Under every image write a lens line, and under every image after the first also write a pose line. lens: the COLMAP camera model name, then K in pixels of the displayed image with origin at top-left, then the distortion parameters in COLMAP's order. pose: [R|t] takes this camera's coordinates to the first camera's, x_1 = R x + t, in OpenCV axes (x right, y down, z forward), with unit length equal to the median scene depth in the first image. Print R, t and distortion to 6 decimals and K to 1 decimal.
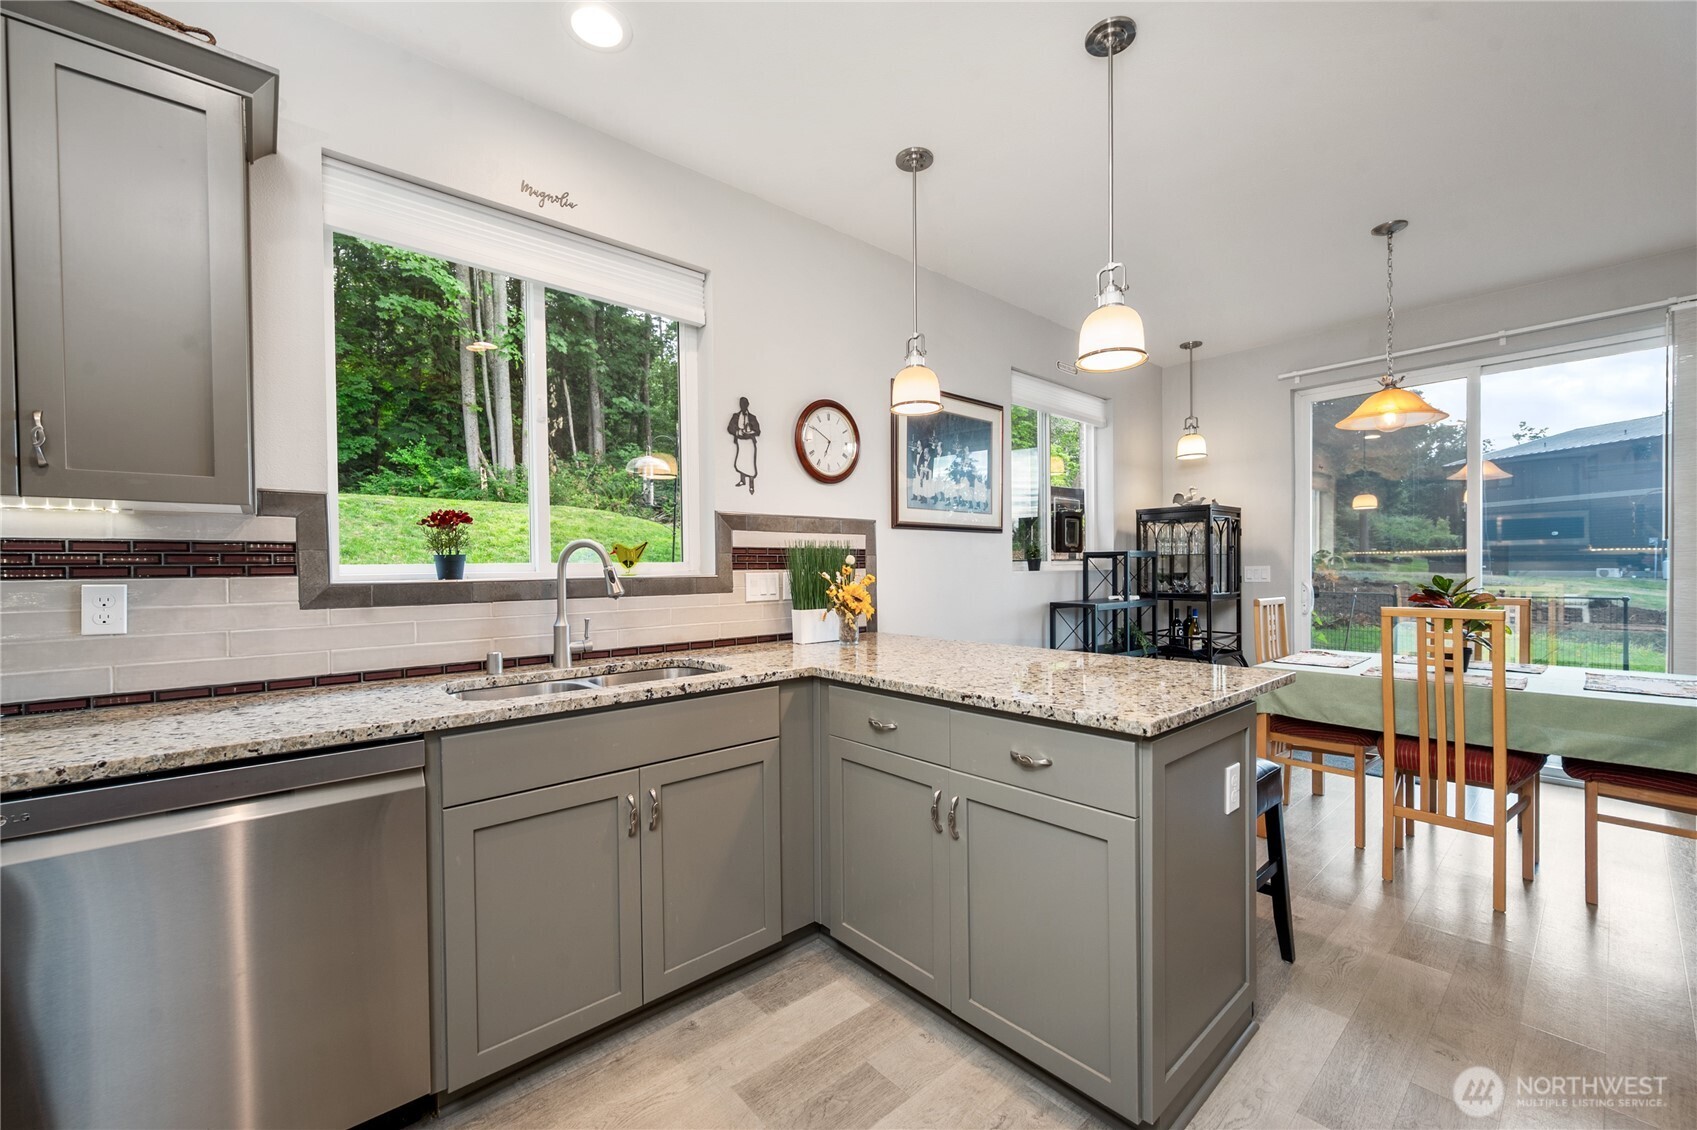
lens RADIAL K [[693.5, 0, 844.7], [0, 693.5, 569.6], [0, 0, 1]] dist [0.002042, -0.000751]
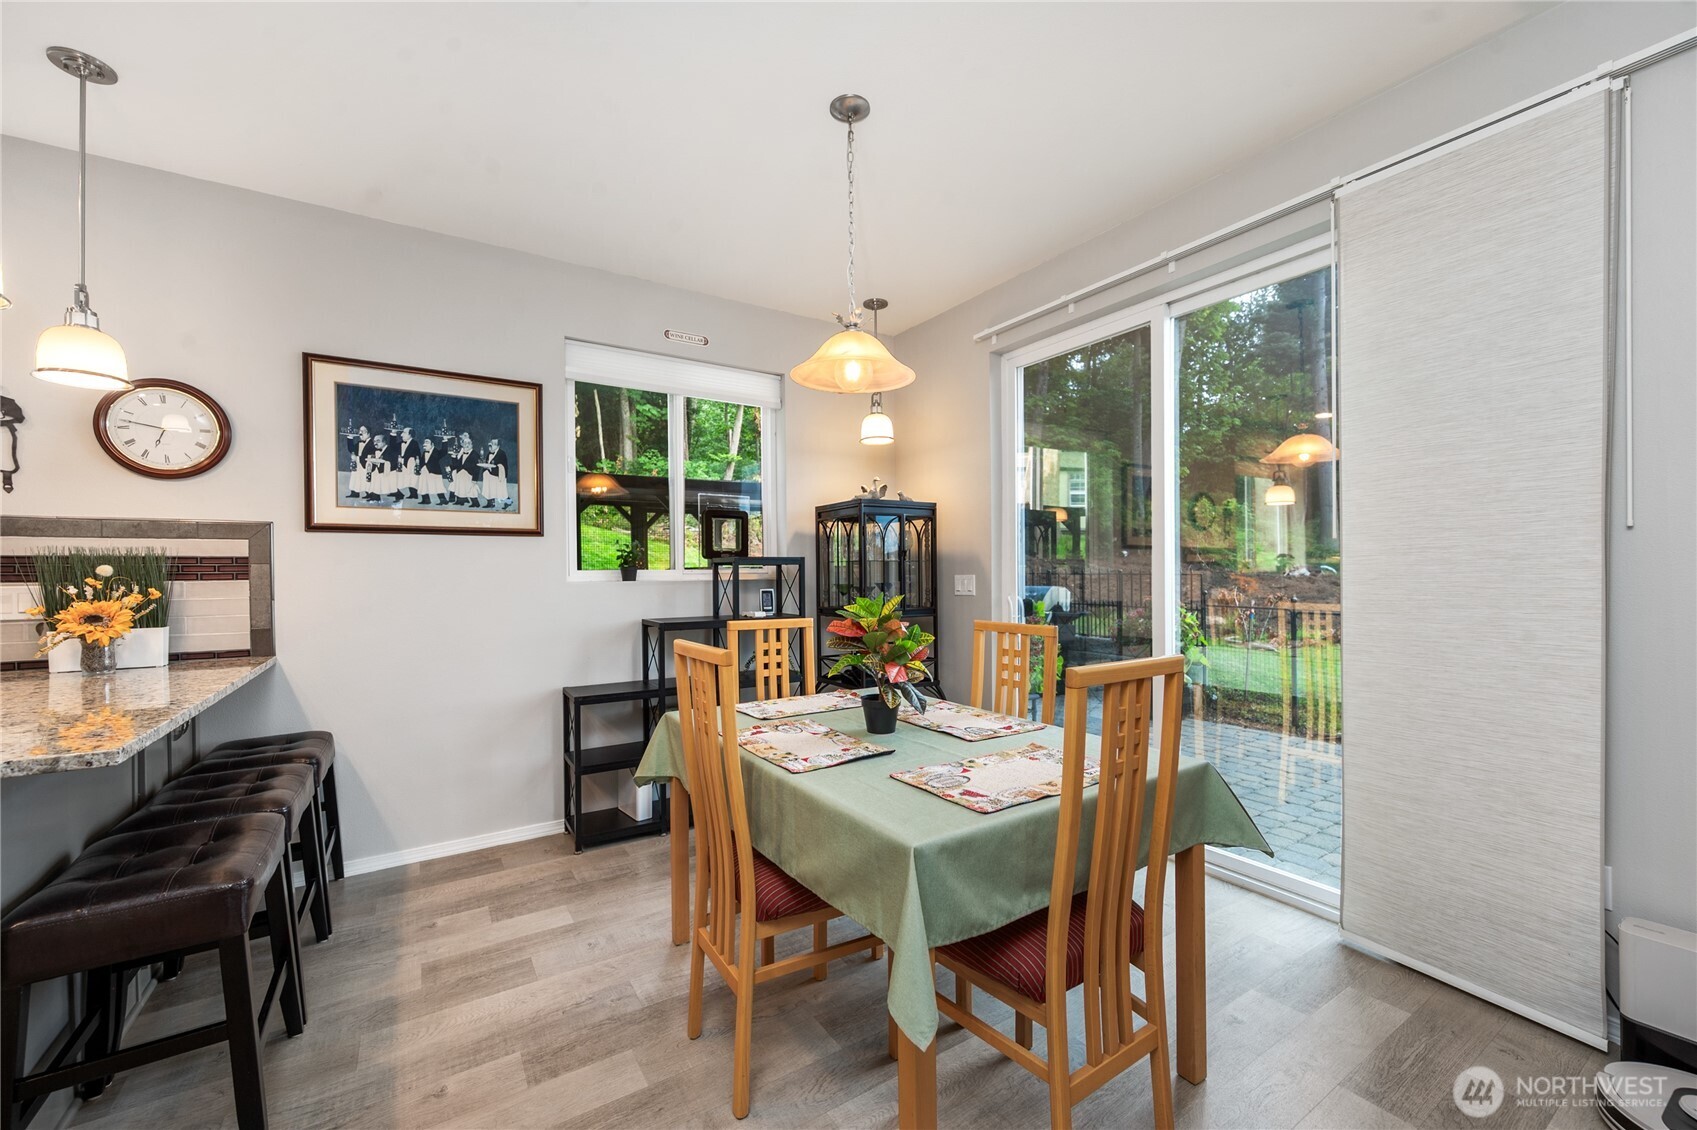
lens RADIAL K [[693.5, 0, 853.0], [0, 693.5, 574.7], [0, 0, 1]] dist [0.002042, -0.000751]
pose [[0.989504, -0.001198, -0.144498, 0.811878], [0.001329, 0.999999, 0.000813, -0.007413], [0.144496, -0.000997, 0.989505, 0.260245]]
